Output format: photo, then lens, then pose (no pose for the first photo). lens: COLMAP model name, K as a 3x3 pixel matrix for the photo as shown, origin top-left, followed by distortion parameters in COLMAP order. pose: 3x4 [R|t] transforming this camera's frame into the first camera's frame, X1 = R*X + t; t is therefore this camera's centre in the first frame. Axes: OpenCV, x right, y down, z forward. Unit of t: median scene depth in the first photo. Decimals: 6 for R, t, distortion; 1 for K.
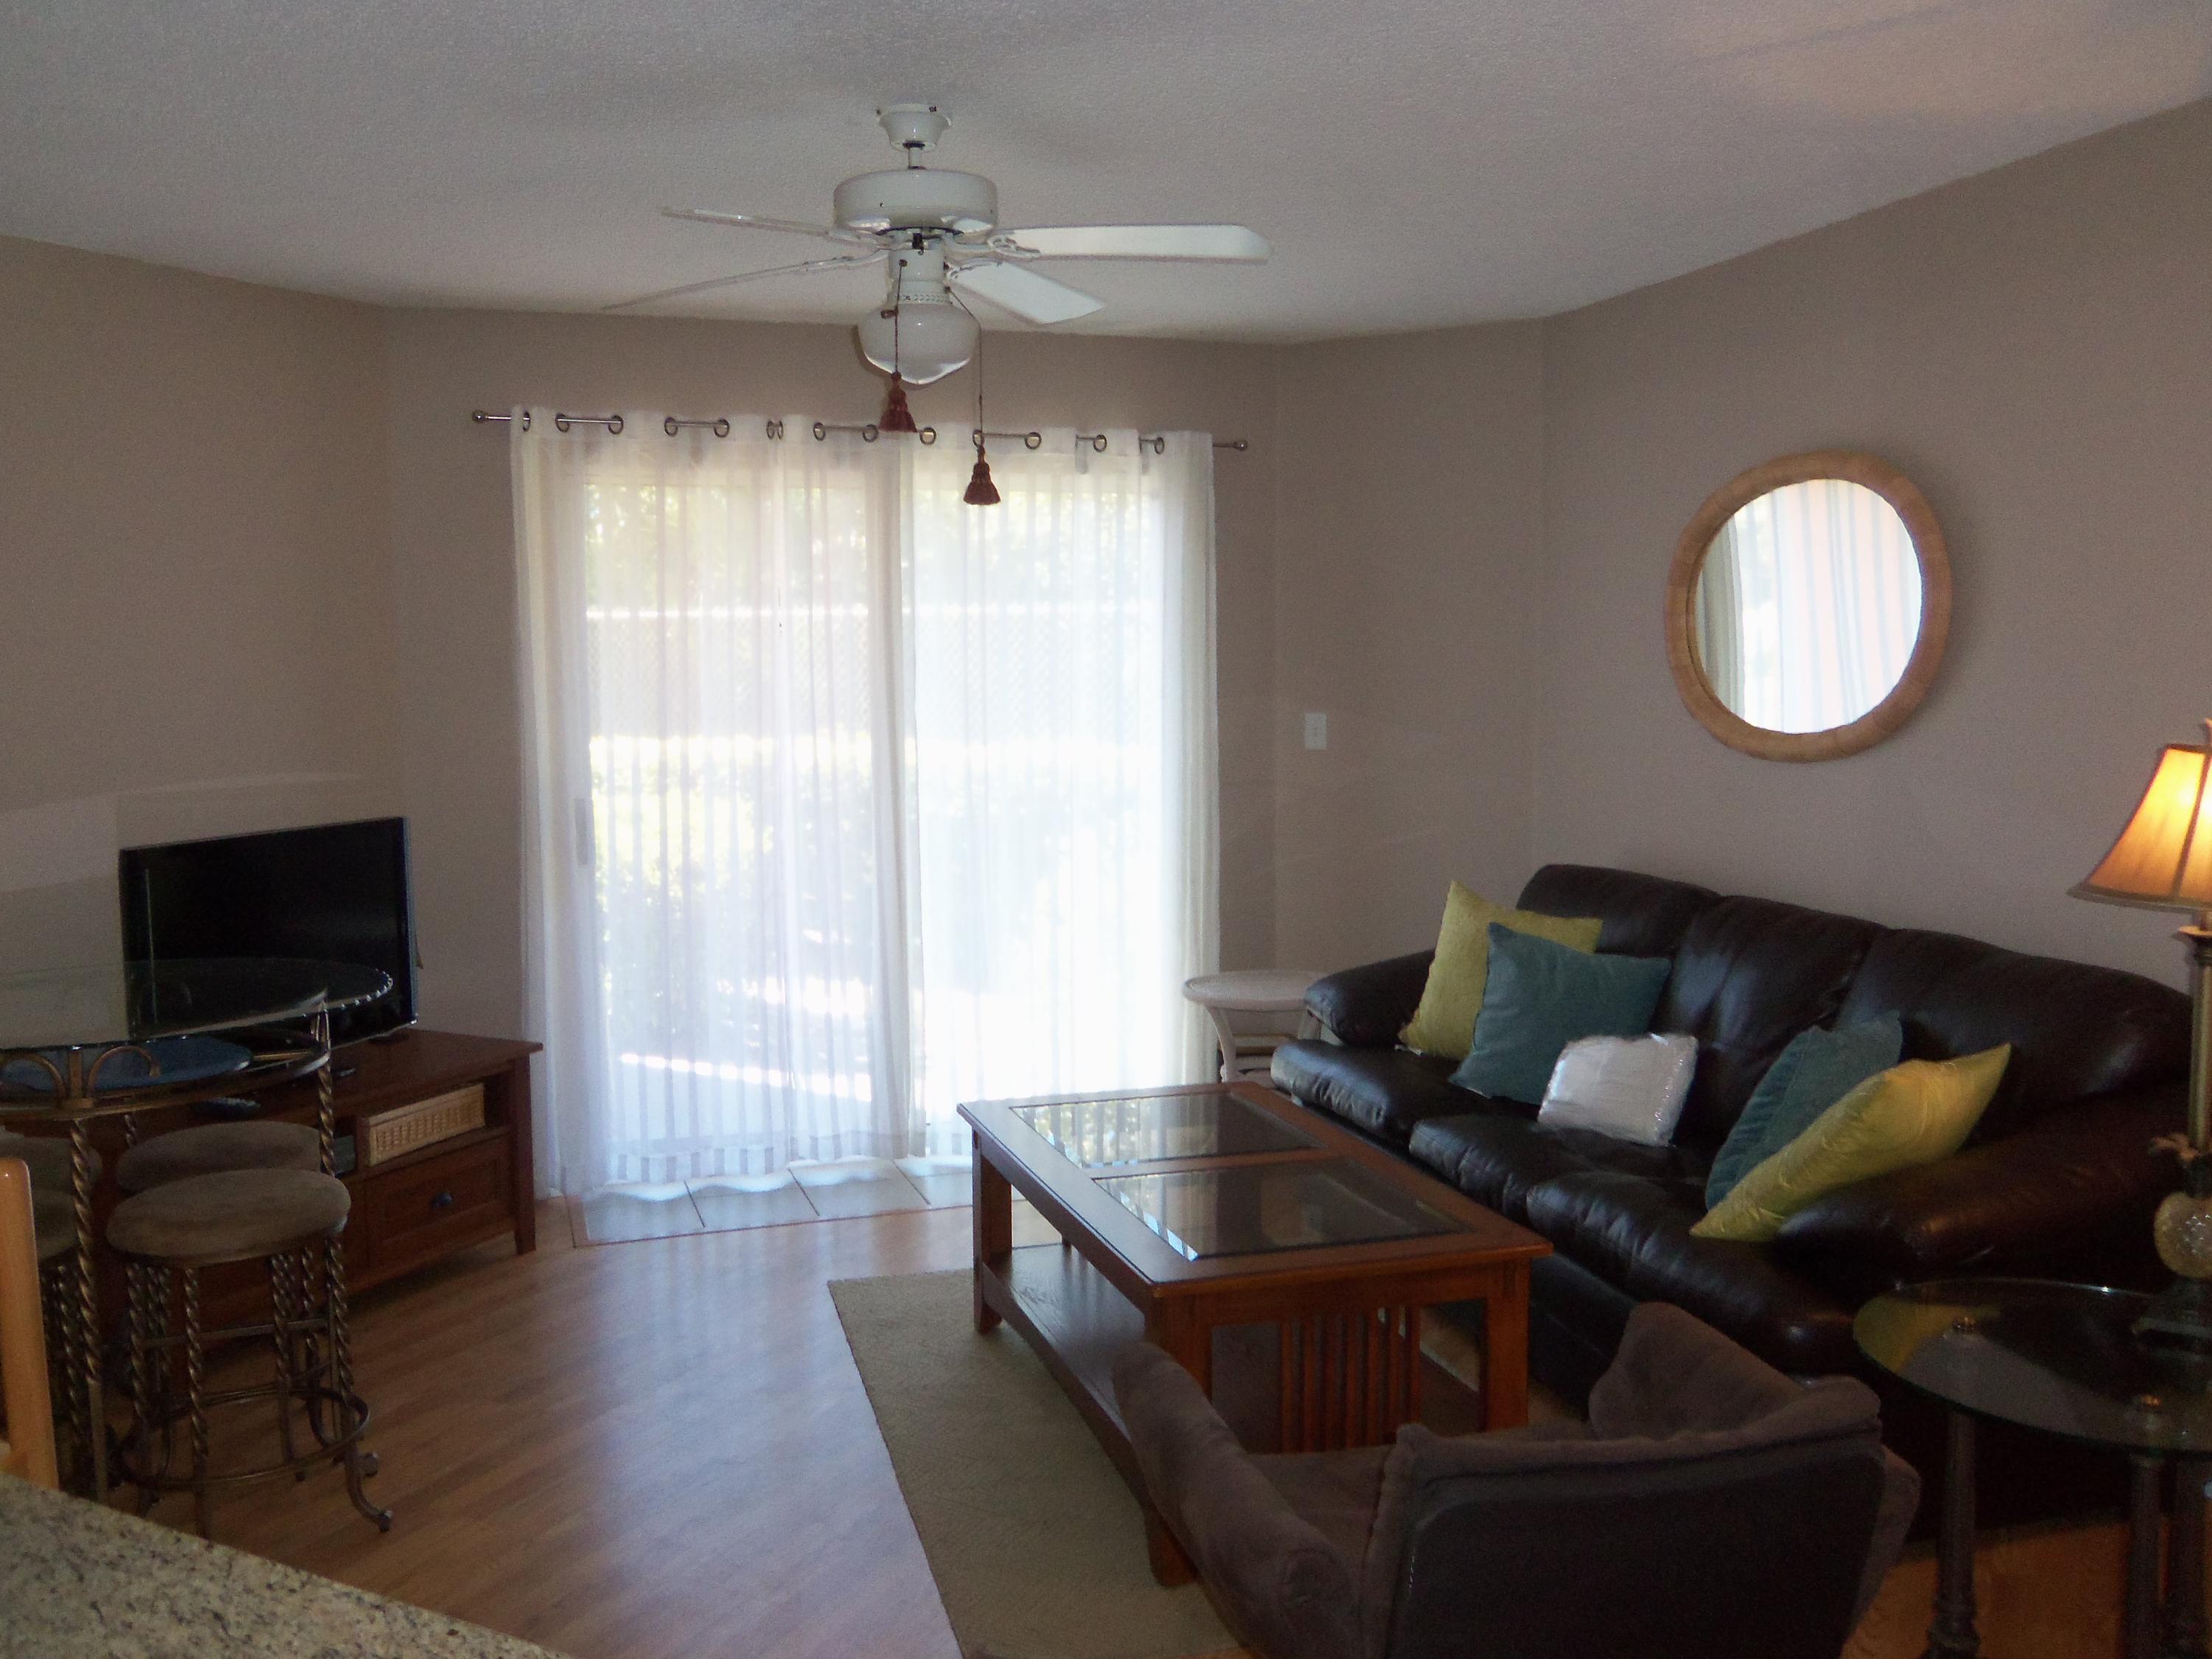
lens RADIAL K [[1868.4, 0, 1106.0], [0, 1868.4, 829.5], [0, 0, 1]] dist [-0.015485, 0.017987]
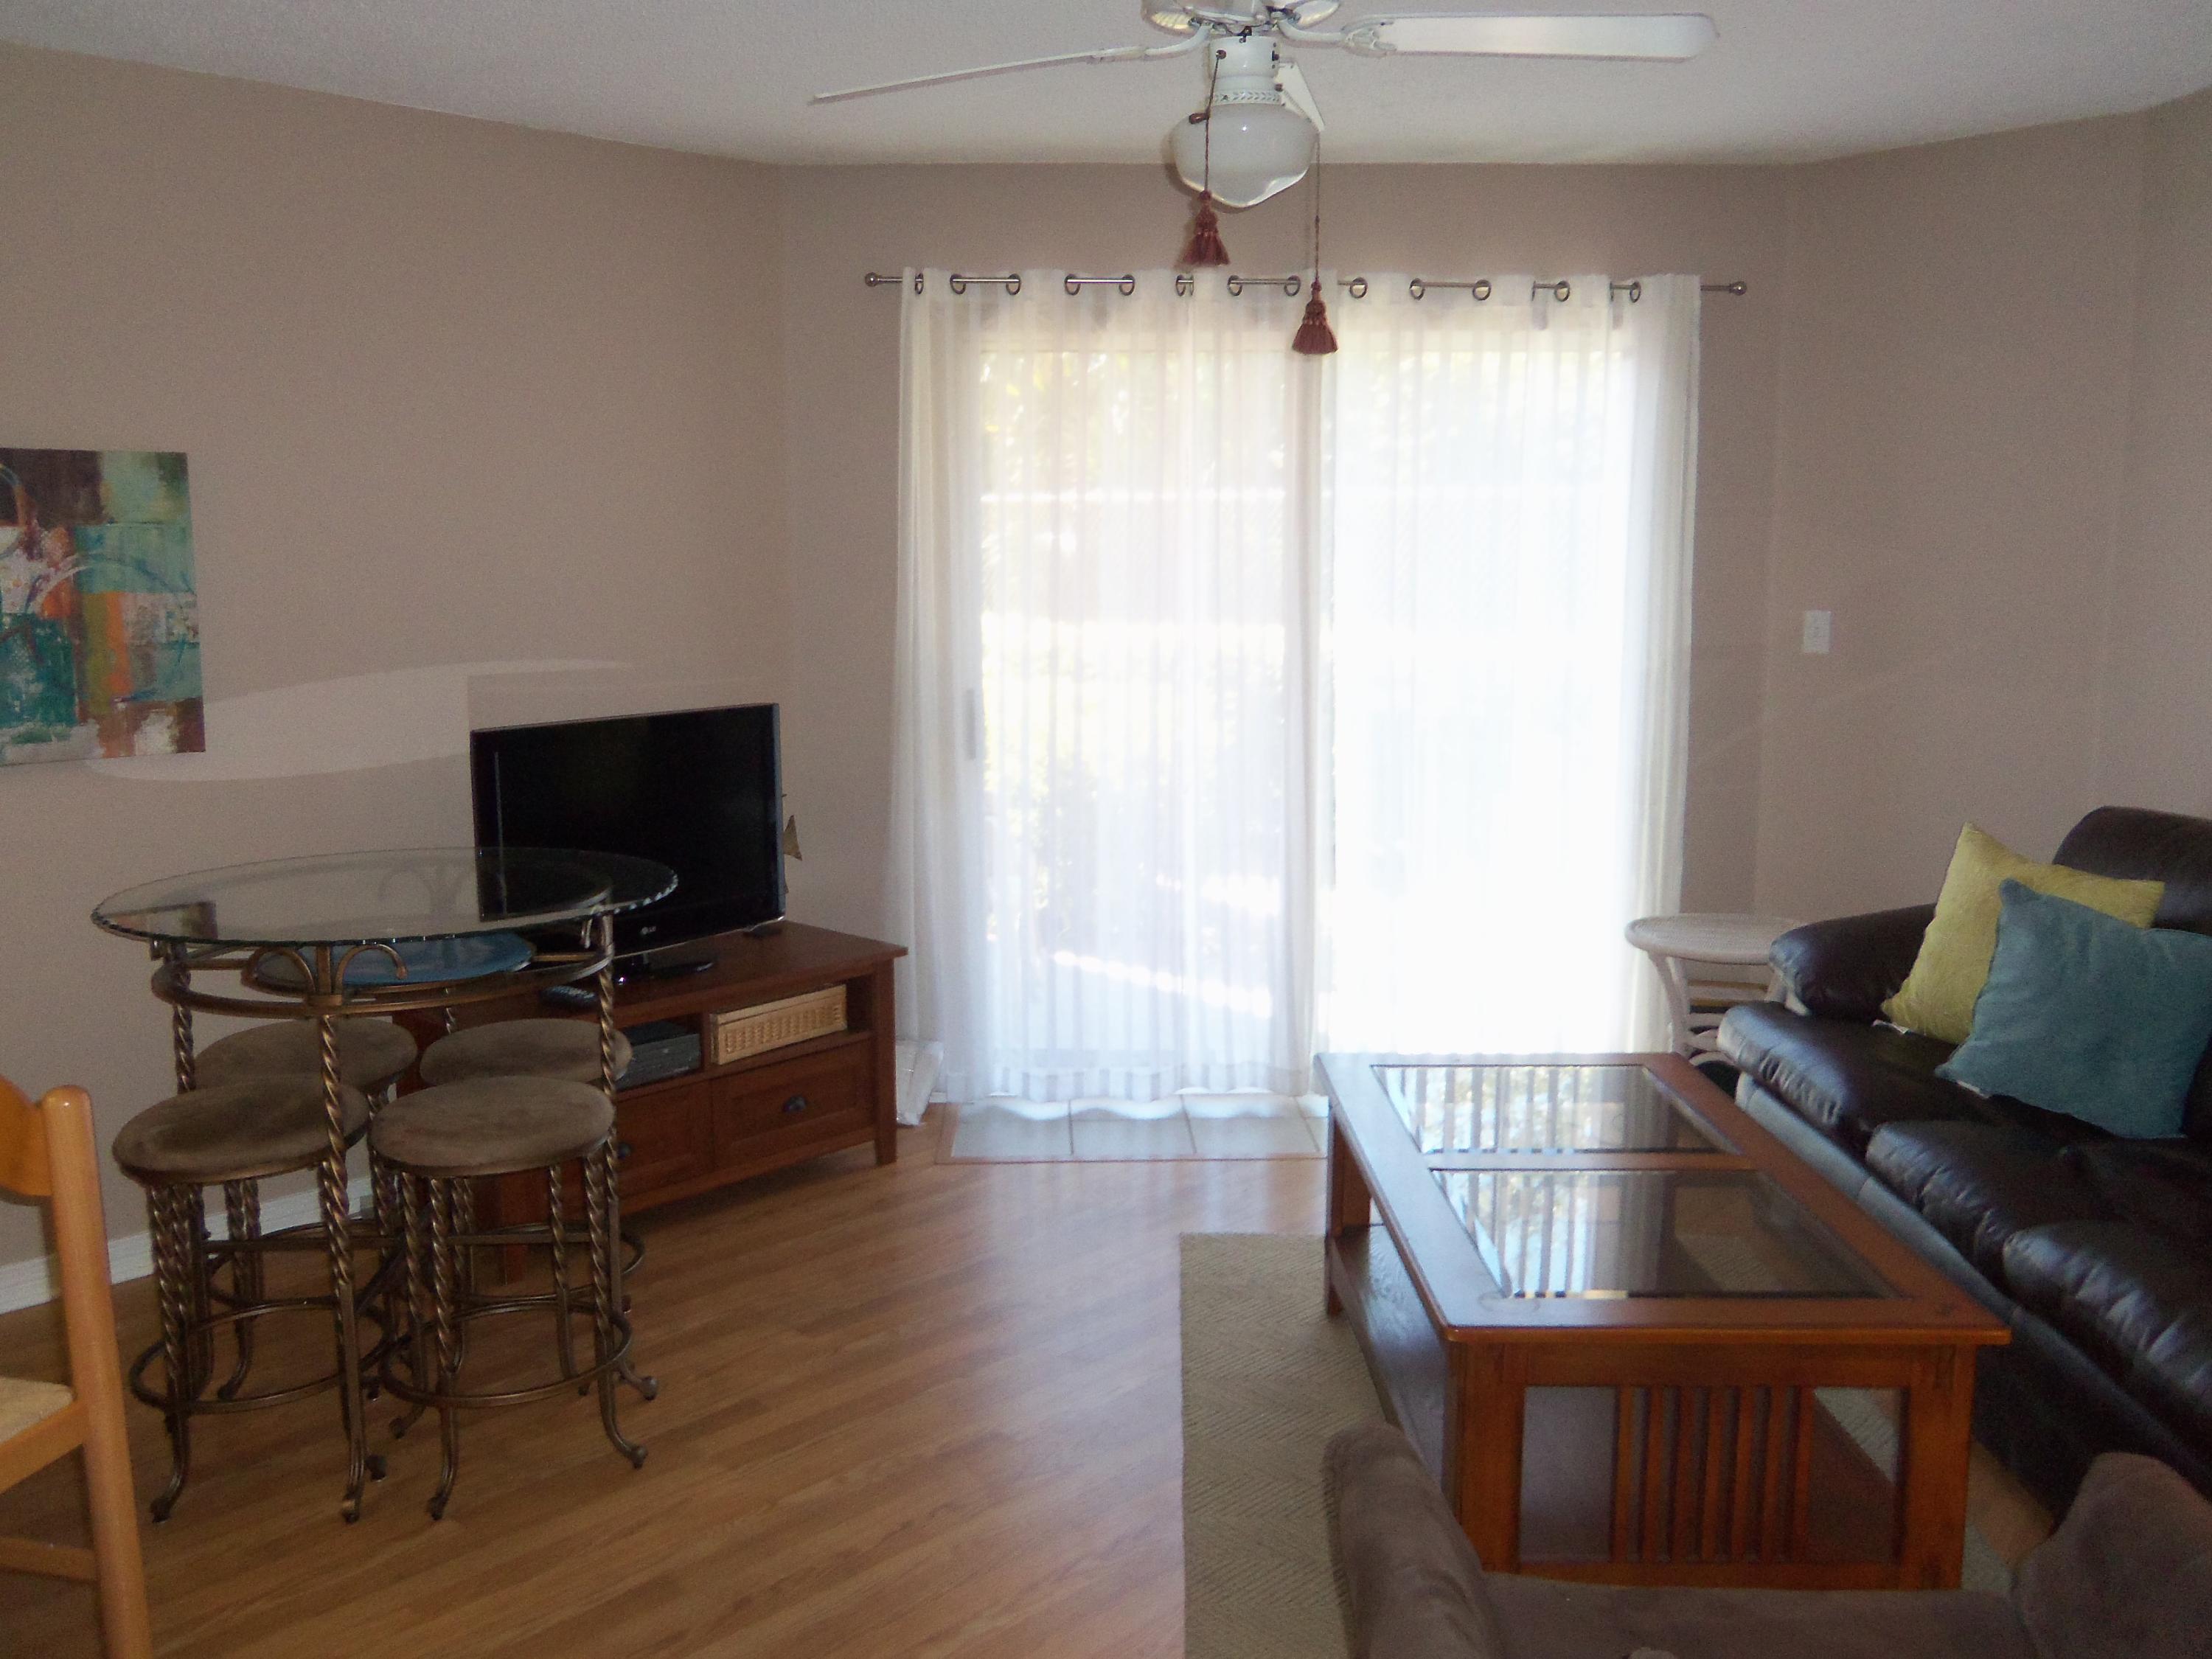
lens RADIAL K [[1880.4, 0, 1097.7], [0, 1880.4, 817.2], [0, 0, 1]] dist [-0.035809, 0.055501]
pose [[0.955124, 0.047767, -0.292328, 0.066040], [-0.032480, 0.997850, 0.056930, -0.009135], [0.294419, -0.044881, 0.954622, 0.123339]]
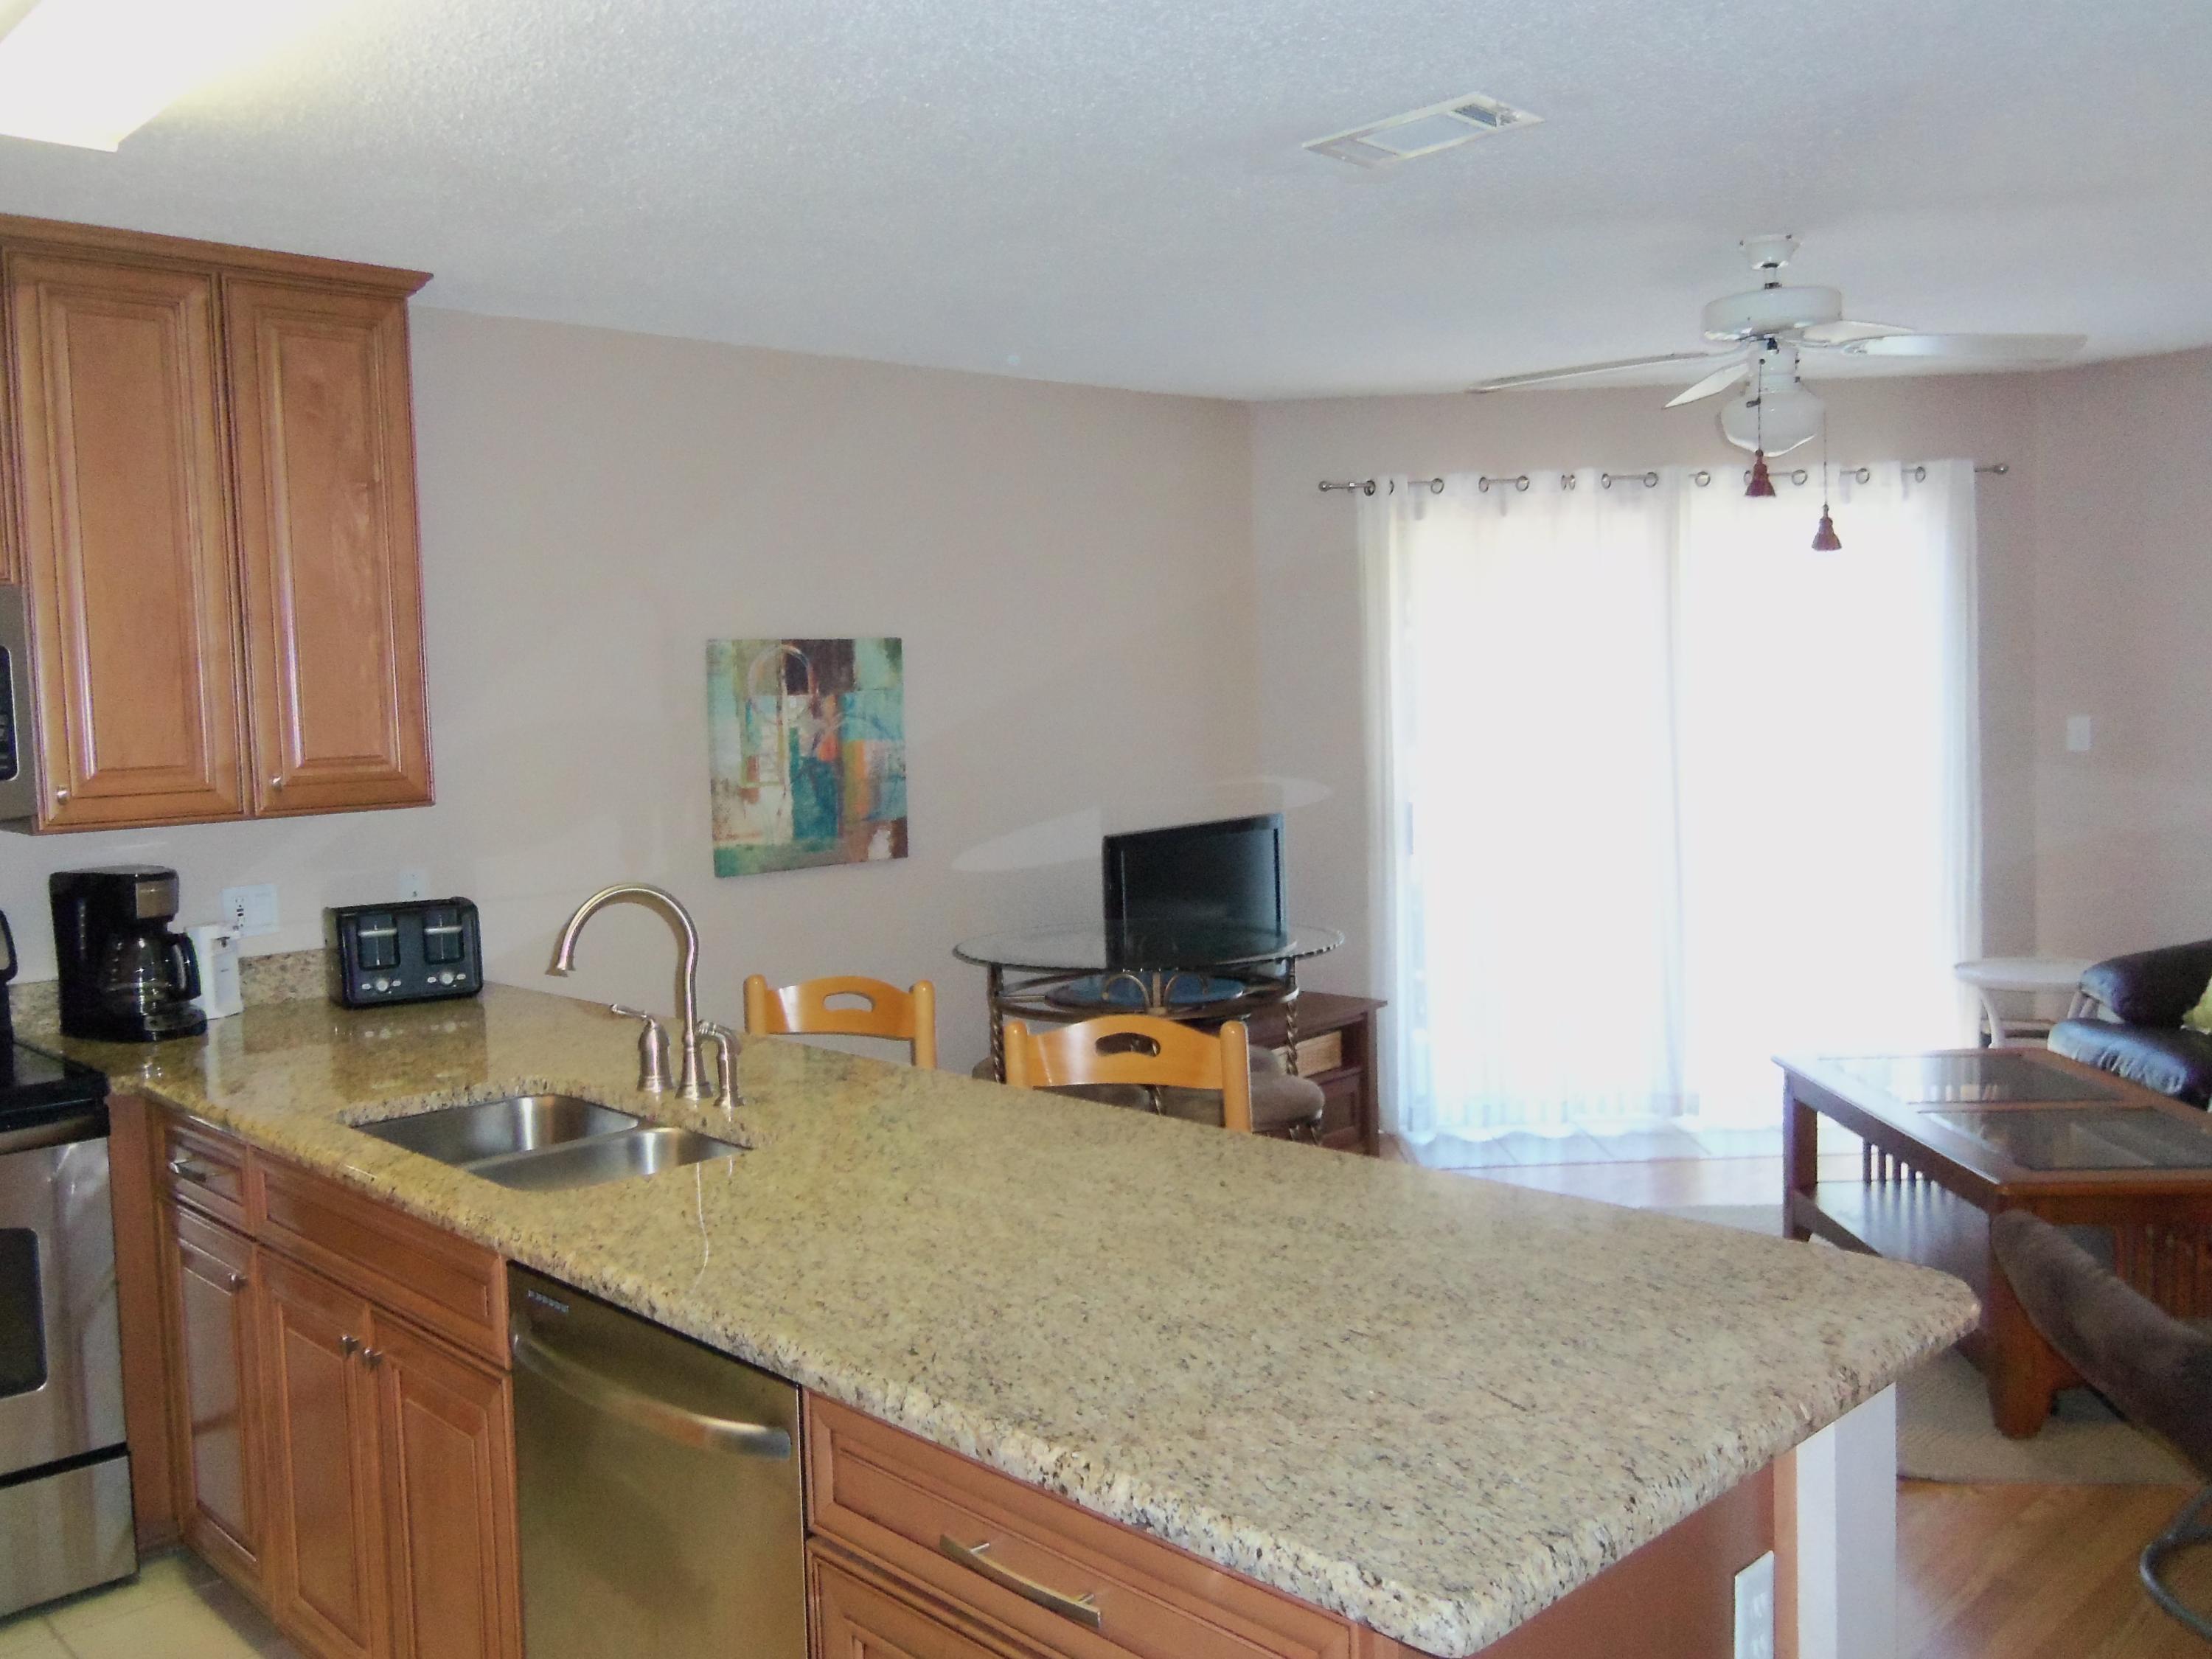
lens RADIAL K [[1880.4, 0, 1097.7], [0, 1880.4, 817.2], [0, 0, 1]] dist [-0.035809, 0.055501]
pose [[0.945739, -0.000984, -0.324925, -0.084635], [-0.003455, 0.999908, -0.013083, 0.012488], [0.324908, 0.013496, 0.945649, -0.220895]]
